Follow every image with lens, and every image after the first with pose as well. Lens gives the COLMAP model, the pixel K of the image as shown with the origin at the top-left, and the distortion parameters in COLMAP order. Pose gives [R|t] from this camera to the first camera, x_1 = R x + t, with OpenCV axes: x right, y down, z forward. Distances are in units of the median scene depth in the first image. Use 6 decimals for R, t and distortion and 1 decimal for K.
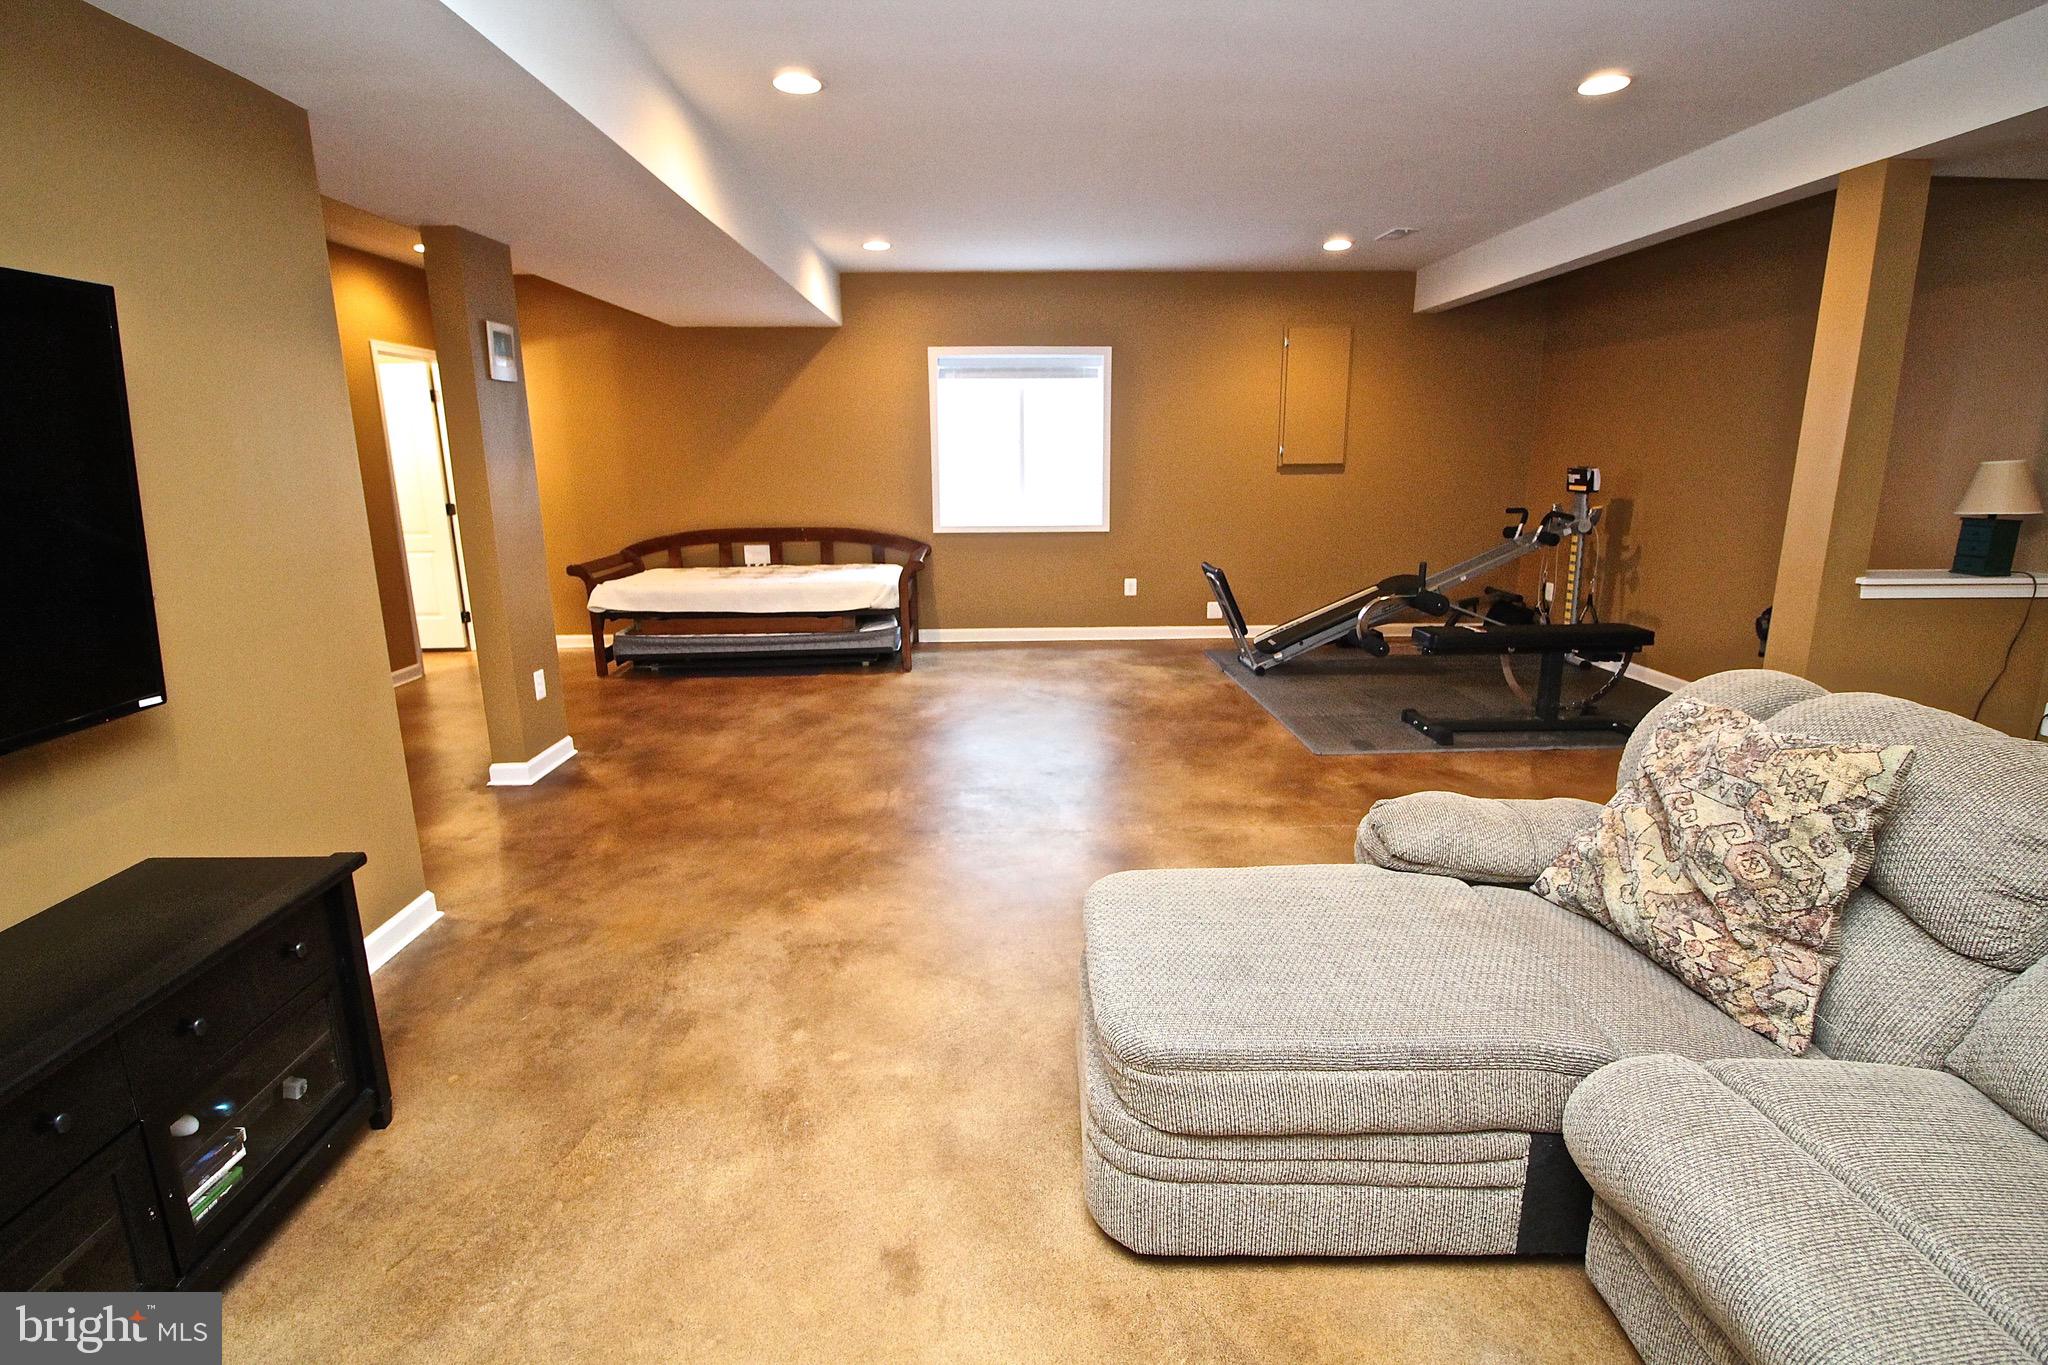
lens RADIAL K [[956.5, 0, 1028.9], [0, 956.5, 681.6], [0, 0, 1]] dist [0.000717, -0.014518]
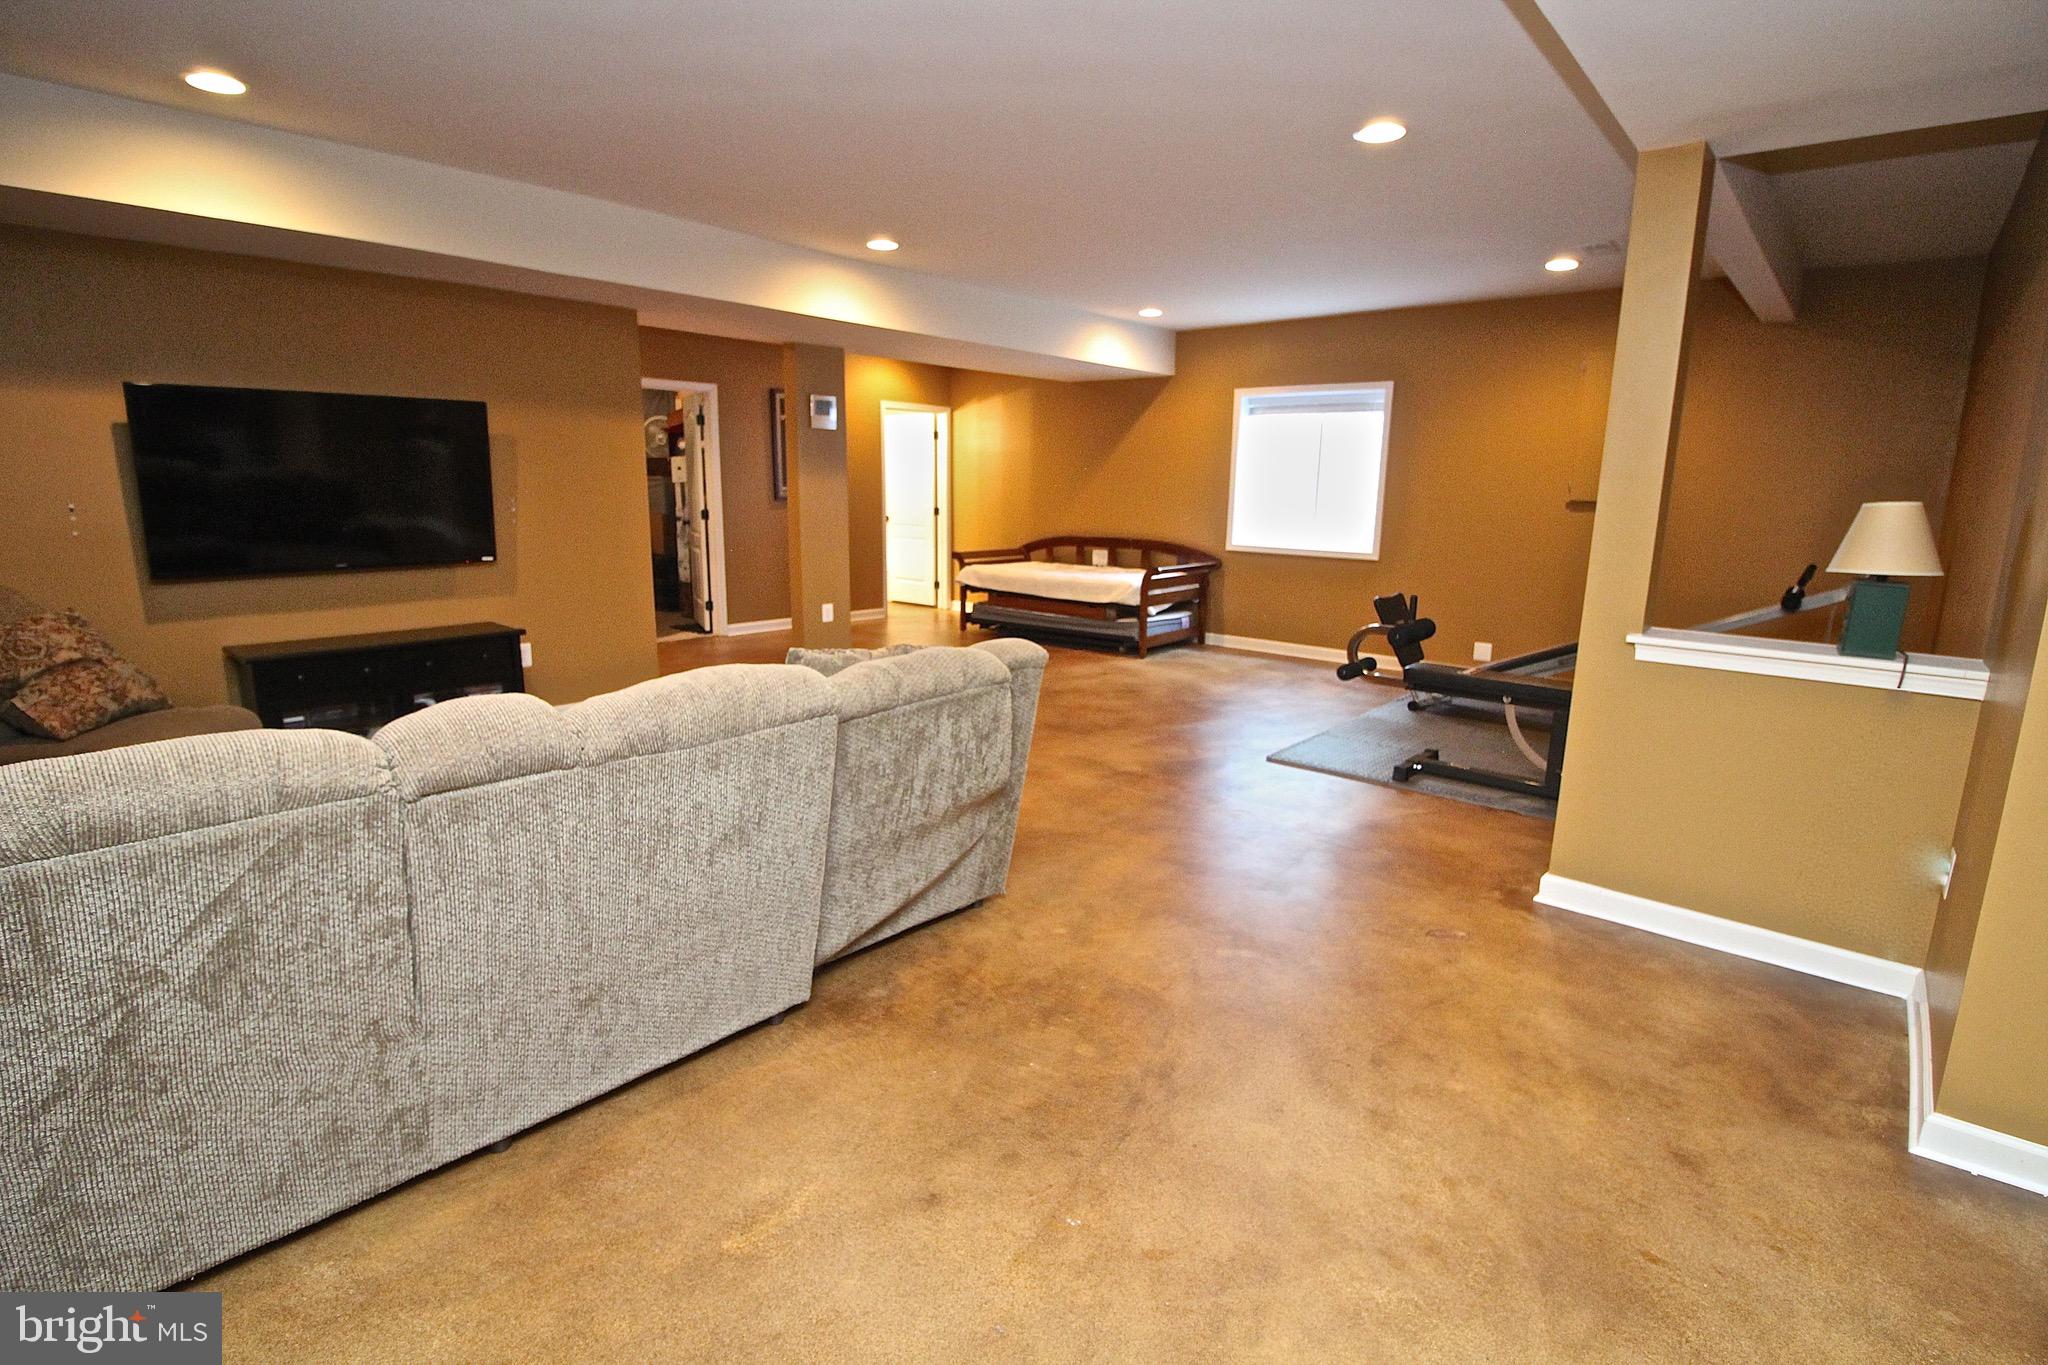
lens RADIAL K [[956.5, 0, 1028.9], [0, 956.5, 681.6], [0, 0, 1]] dist [0.000717, -0.014518]
pose [[0.733072, 0.158683, -0.661382, 0.527837], [-0.178693, 0.983177, 0.037828, -0.002117], [0.656258, 0.090453, 0.749095, 0.005135]]
